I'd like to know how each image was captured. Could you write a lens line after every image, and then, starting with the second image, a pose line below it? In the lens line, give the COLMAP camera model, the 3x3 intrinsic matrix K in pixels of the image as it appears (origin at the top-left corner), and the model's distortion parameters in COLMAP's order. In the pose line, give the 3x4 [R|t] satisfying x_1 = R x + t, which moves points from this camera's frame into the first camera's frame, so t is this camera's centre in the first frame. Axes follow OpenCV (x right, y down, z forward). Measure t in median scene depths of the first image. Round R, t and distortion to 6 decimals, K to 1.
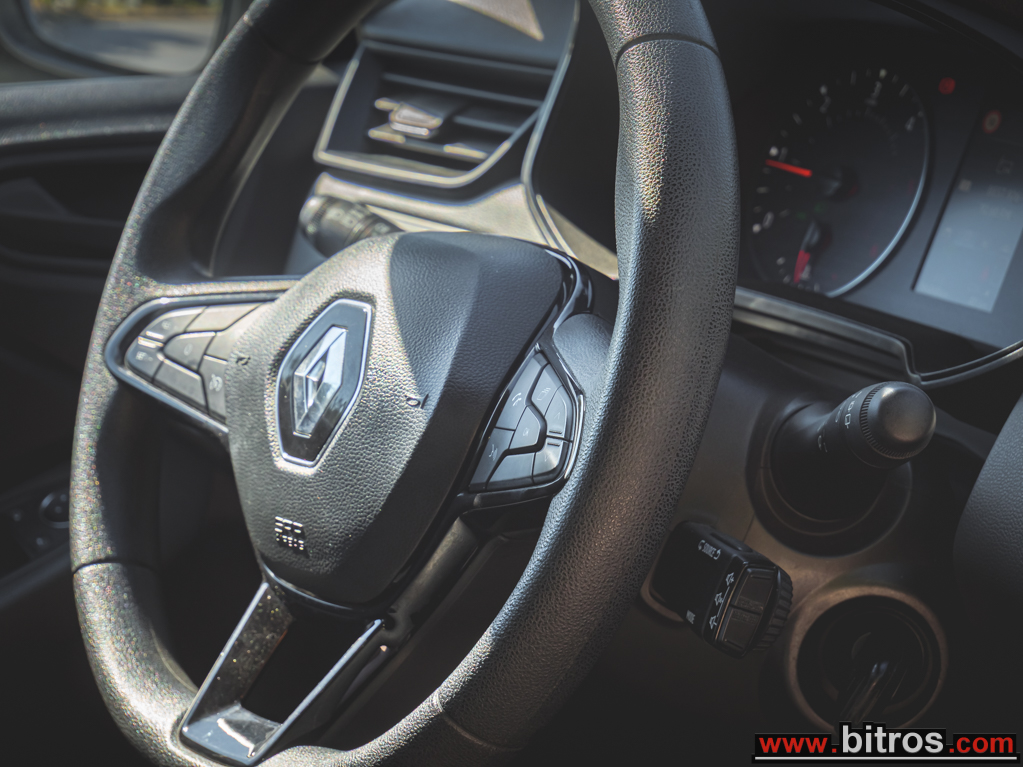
lens RADIAL K [[3525.8, 0, 512.6], [0, 3525.8, 387.4], [0, 0, 1]] dist [0.034293, 0.000000]
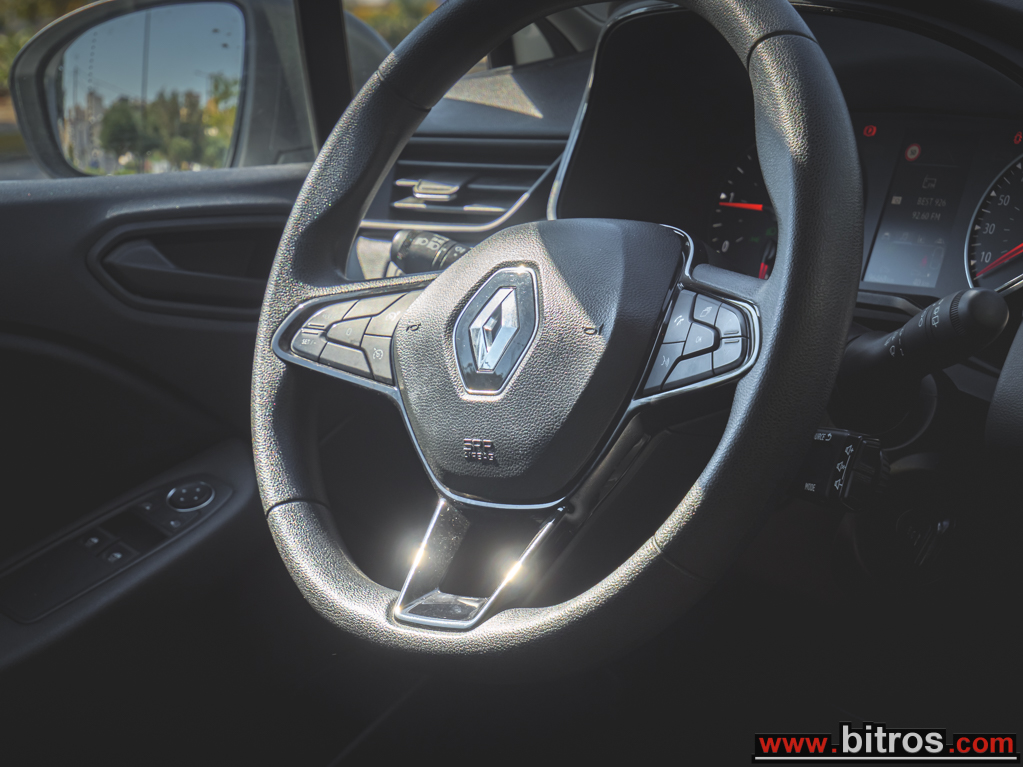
lens RADIAL K [[2700.9, 0, 510.4], [0, 2700.9, 379.0], [0, 0, 1]] dist [0.031154, 0.000000]
pose [[0.985421, -0.043588, 0.164454, -0.208811], [0.057739, 0.994936, -0.082273, 0.095861], [-0.160035, 0.090569, 0.982948, 0.035303]]
